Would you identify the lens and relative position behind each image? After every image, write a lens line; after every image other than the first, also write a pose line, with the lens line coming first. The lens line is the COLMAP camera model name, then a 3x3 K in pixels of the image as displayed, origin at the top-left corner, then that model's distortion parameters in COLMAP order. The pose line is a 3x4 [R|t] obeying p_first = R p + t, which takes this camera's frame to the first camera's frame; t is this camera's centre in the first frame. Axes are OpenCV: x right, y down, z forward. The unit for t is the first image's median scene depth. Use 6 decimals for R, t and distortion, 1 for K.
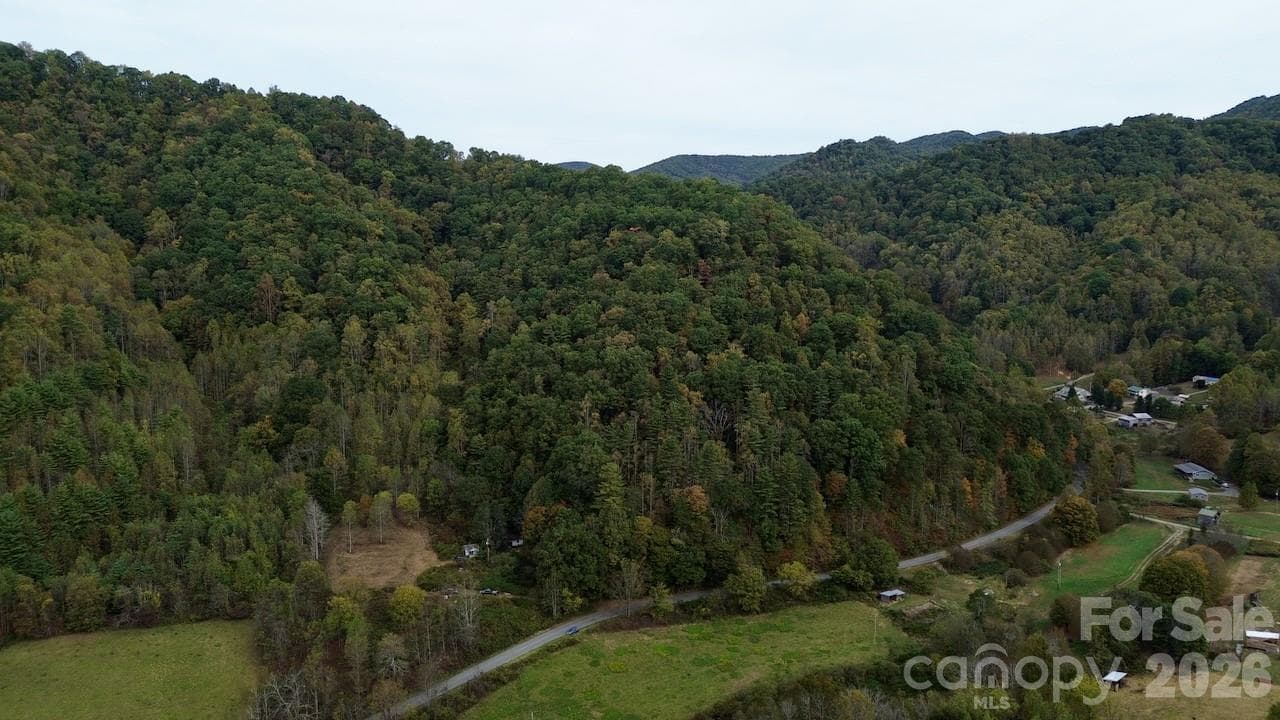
lens RADIAL K [[903.0, 0, 641.8], [0, 903.0, 350.4], [0, 0, 1]] dist [0.076102, -0.073768]
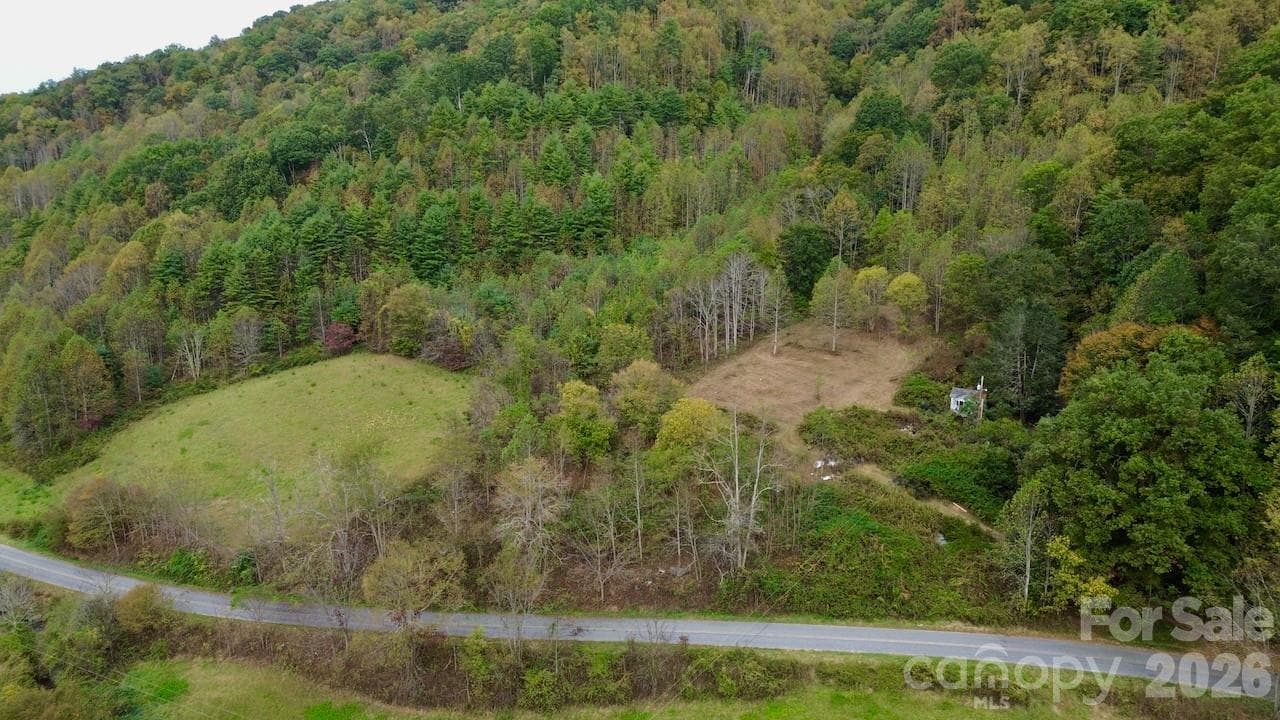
lens RADIAL K [[903.0, 0, 640.8], [0, 903.0, 357.7], [0, 0, 1]] dist [0.076102, -0.073768]
pose [[0.548547, 0.179269, -0.816675, 0.074960], [-0.098548, 0.983799, 0.149762, 0.136574], [0.830292, -0.001670, 0.557327, 0.573188]]
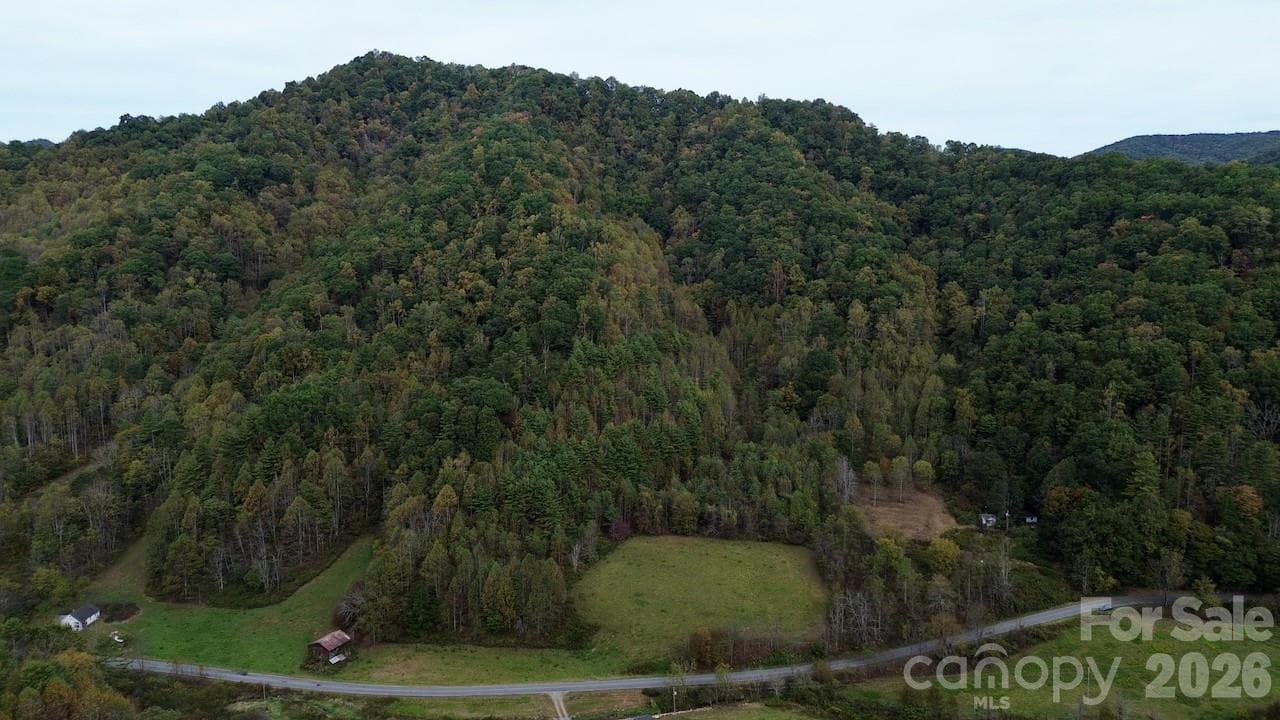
lens RADIAL K [[903.0, 0, 642.1], [0, 903.0, 354.0], [0, 0, 1]] dist [0.076102, -0.073768]
pose [[0.906461, 0.056631, -0.418475, -0.108639], [-0.052455, 0.998392, 0.021487, 0.021975], [0.419019, 0.002474, 0.907974, -0.133727]]
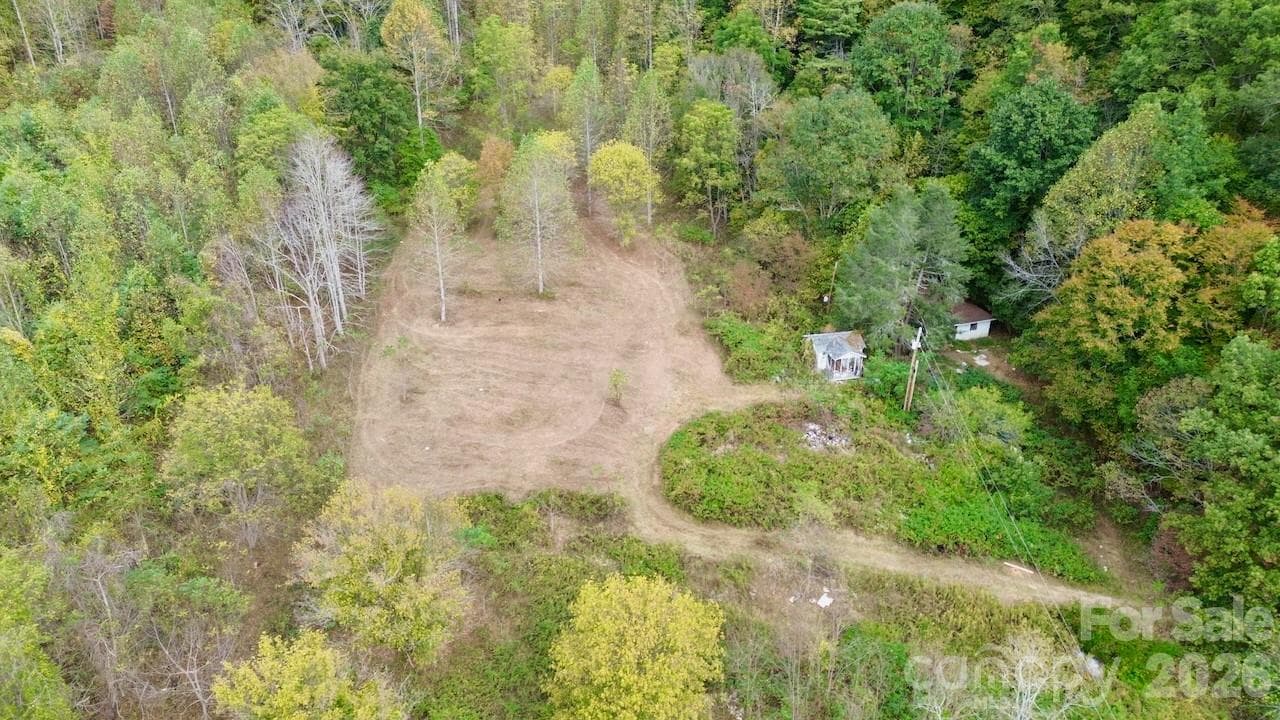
lens RADIAL K [[903.0, 0, 640.3], [0, 903.0, 358.9], [0, 0, 1]] dist [0.076102, -0.073768]
pose [[0.976952, 0.102829, -0.187061, -0.178592], [-0.032349, 0.937523, 0.346417, 0.114280], [0.210996, -0.332381, 0.919241, 0.664079]]
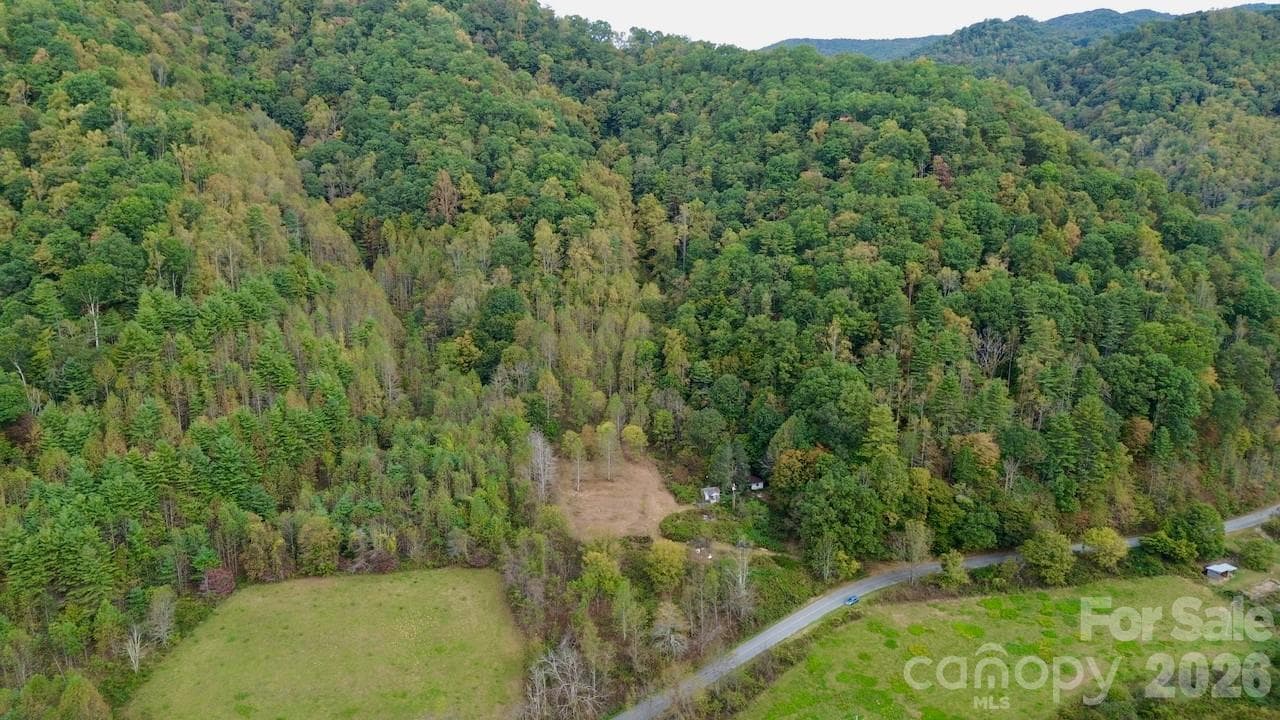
lens RADIAL K [[903.0, 0, 641.2], [0, 903.0, 355.3], [0, 0, 1]] dist [0.076102, -0.073768]
pose [[0.995254, 0.027644, -0.093305, -0.162784], [-0.016302, 0.992616, 0.120195, -0.016704], [0.095938, -0.118104, 0.988356, 0.130676]]
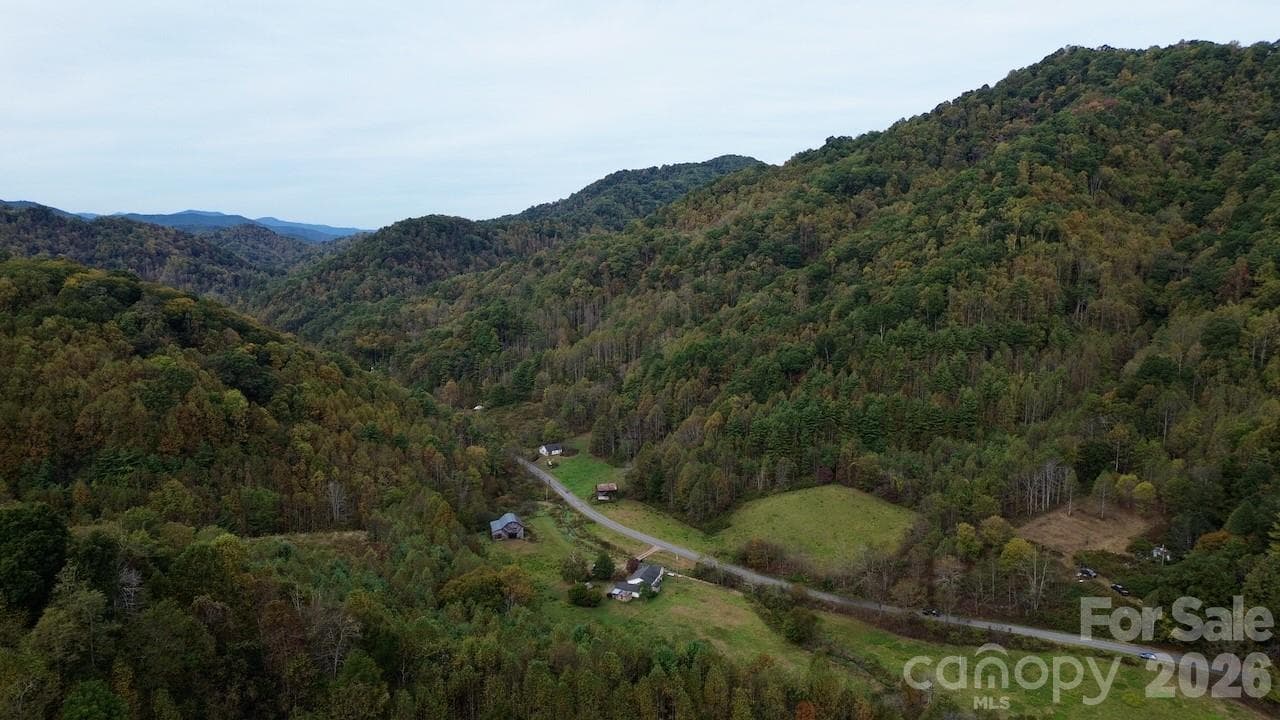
lens RADIAL K [[903.0, 0, 643.7], [0, 903.0, 362.2], [0, 0, 1]] dist [0.076102, -0.073768]
pose [[0.220835, 0.140956, -0.965072, 0.525872], [-0.119353, 0.985970, 0.116698, -0.018127], [0.967981, 0.089414, 0.234560, 0.230729]]
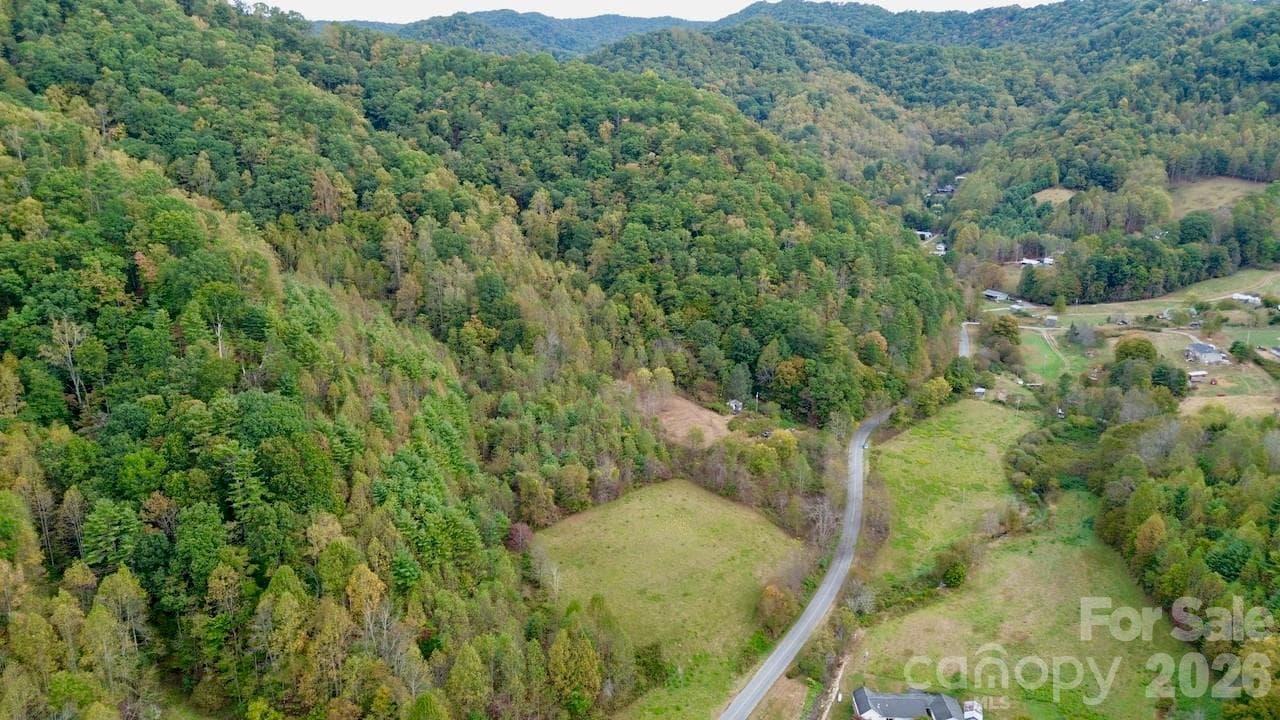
lens RADIAL K [[903.0, 0, 645.9], [0, 903.0, 355.4], [0, 0, 1]] dist [0.076102, -0.073768]
pose [[0.858385, -0.121459, 0.498420, -0.801680], [0.052268, 0.987219, 0.150557, -0.027505], [-0.510336, -0.103184, 0.853762, 0.047499]]
